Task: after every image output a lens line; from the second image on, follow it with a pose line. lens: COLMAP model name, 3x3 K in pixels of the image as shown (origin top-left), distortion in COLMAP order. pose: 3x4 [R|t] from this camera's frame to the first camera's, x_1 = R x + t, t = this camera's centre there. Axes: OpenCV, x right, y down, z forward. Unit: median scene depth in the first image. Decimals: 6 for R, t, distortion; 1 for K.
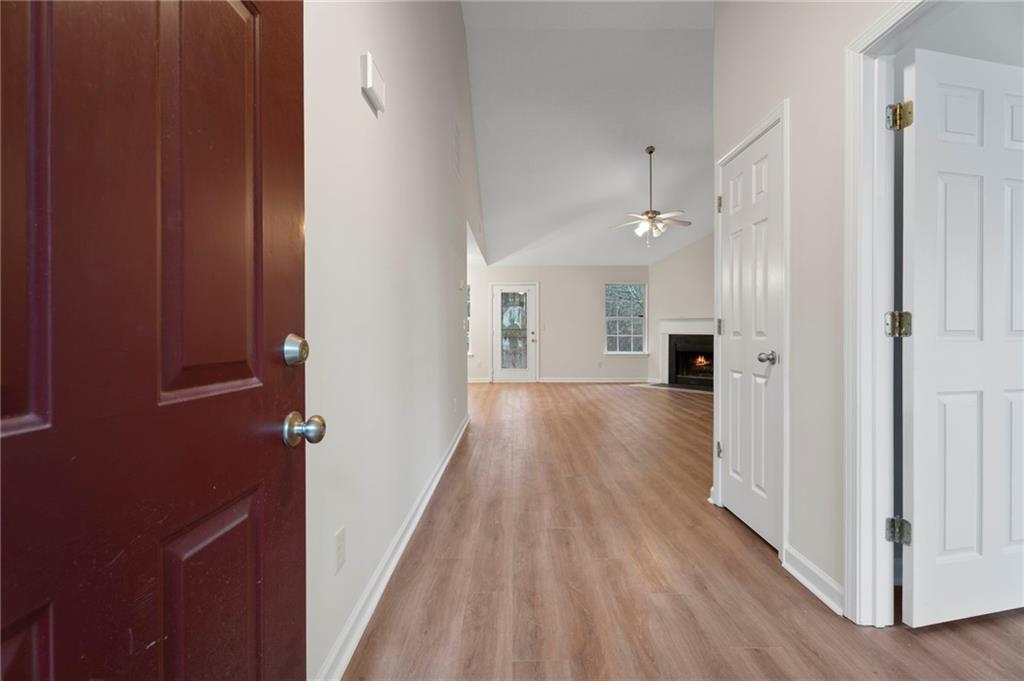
lens RADIAL K [[507.2, 0, 505.8], [0, 507.2, 339.9], [0, 0, 1]] dist [-0.000387, -0.000051]
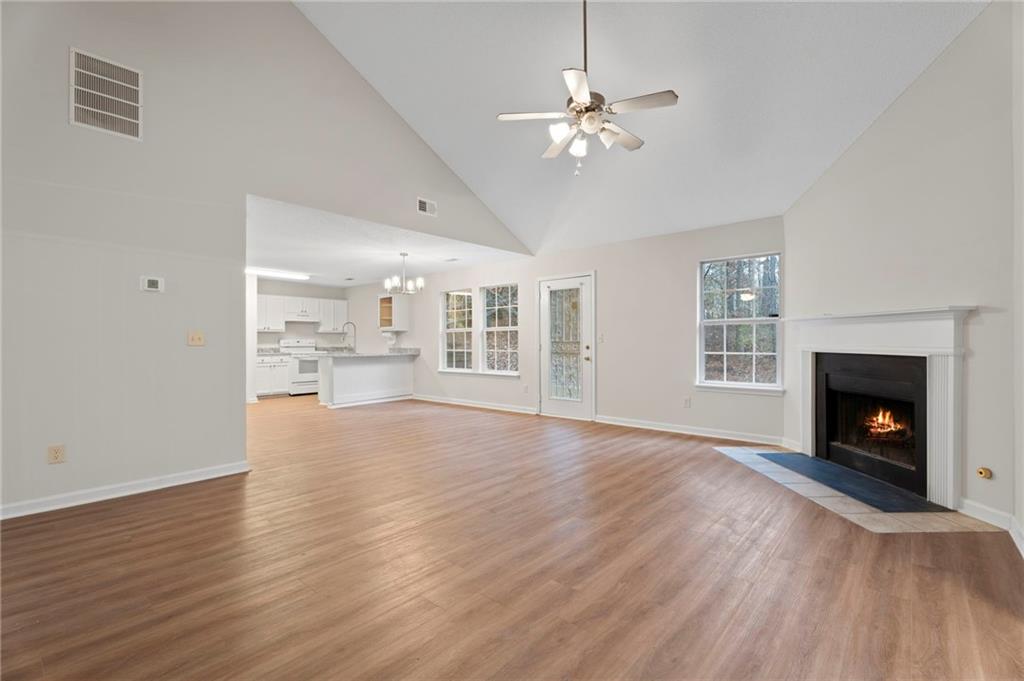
lens RADIAL K [[454.1, 0, 503.6], [0, 454.1, 342.9], [0, 0, 1]] dist [-0.001432, 0.000282]
pose [[0.758036, -0.002323, -0.652209, 0.376628], [-0.001746, 0.999983, -0.005591, -0.016242], [0.652211, 0.005376, 0.758019, 0.490994]]
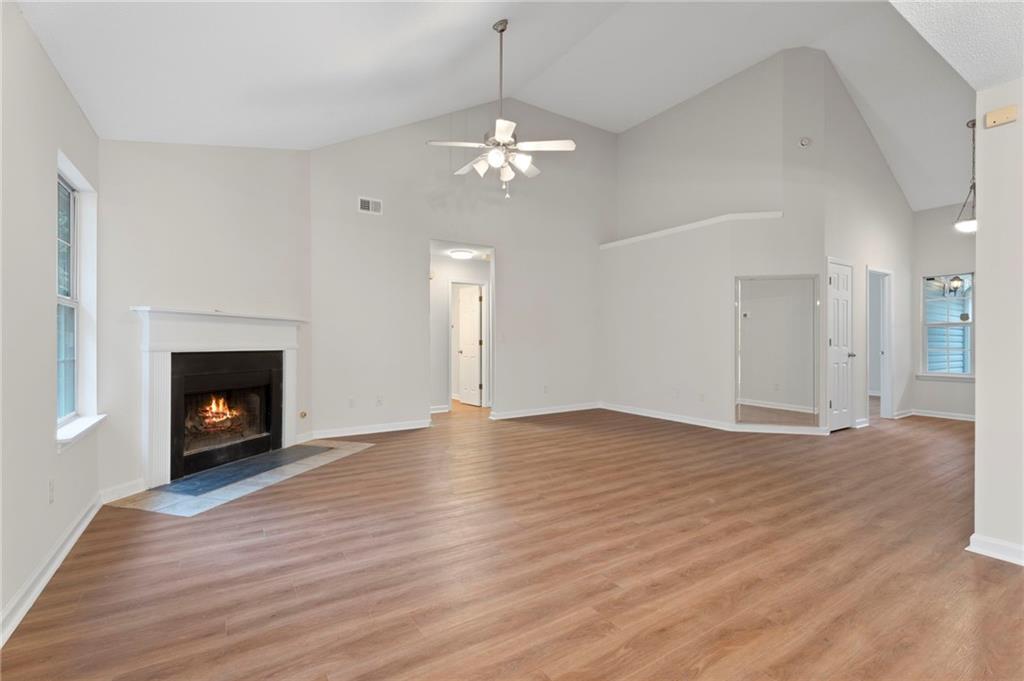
lens RADIAL K [[454.1, 0, 509.2], [0, 454.1, 336.9], [0, 0, 1]] dist [-0.001432, 0.000282]
pose [[-0.552070, 0.007446, 0.833765, -0.104833], [0.007205, 0.999965, -0.004159, -0.019143], [-0.833767, 0.003711, -0.552104, 0.971661]]
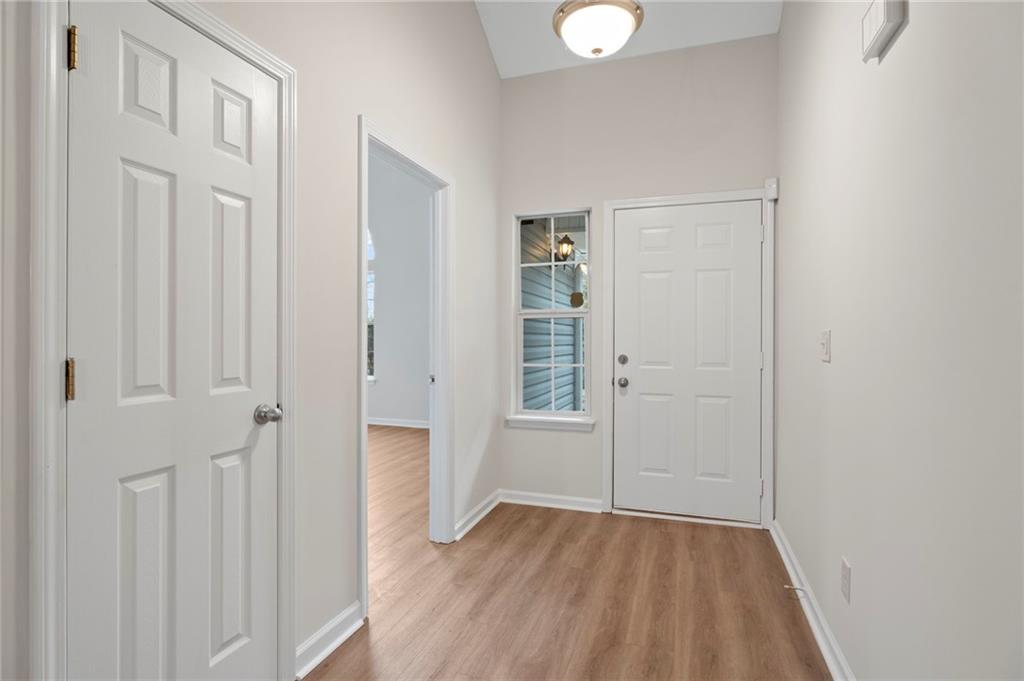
lens RADIAL K [[499.8, 0, 511.5], [0, 499.8, 337.4], [0, 0, 1]] dist [-0.000743, -0.000078]
pose [[-0.949155, 0.003980, 0.314783, 0.000846], [0.007886, 0.999907, 0.011137, -0.022154], [-0.314709, 0.013053, -0.949098, 0.459858]]
